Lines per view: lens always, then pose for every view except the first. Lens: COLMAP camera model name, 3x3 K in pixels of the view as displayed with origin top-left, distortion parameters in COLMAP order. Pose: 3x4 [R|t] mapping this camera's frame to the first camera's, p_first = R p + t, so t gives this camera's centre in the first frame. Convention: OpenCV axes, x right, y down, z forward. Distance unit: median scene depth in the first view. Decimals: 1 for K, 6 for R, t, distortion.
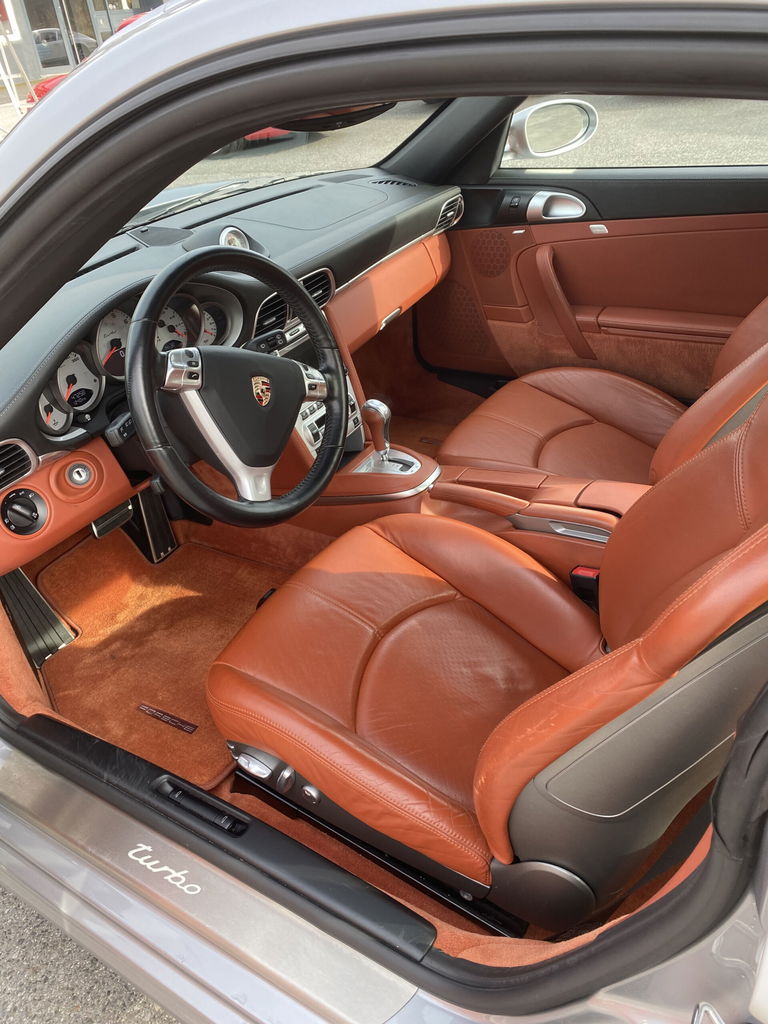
lens RADIAL K [[779.4, 0, 386.8], [0, 779.4, 503.5], [0, 0, 1]] dist [0.004134, -0.000794]
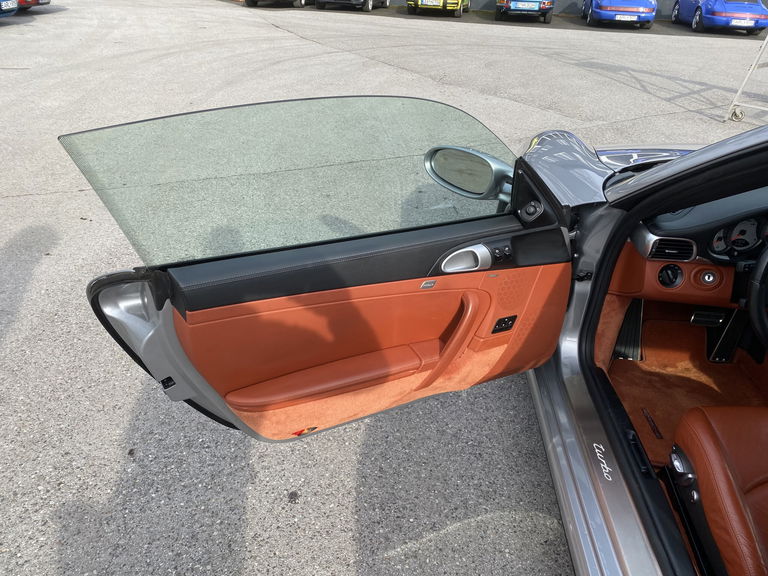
lens RADIAL K [[584.5, 0, 388.8], [0, 584.5, 292.3], [0, 0, 1]] dist [0.004134, -0.000794]
pose [[0.468683, 0.544623, -0.695501, 0.215249], [-0.571153, 0.787452, 0.231739, 0.098681], [0.673884, 0.288626, 0.680129, -0.401035]]
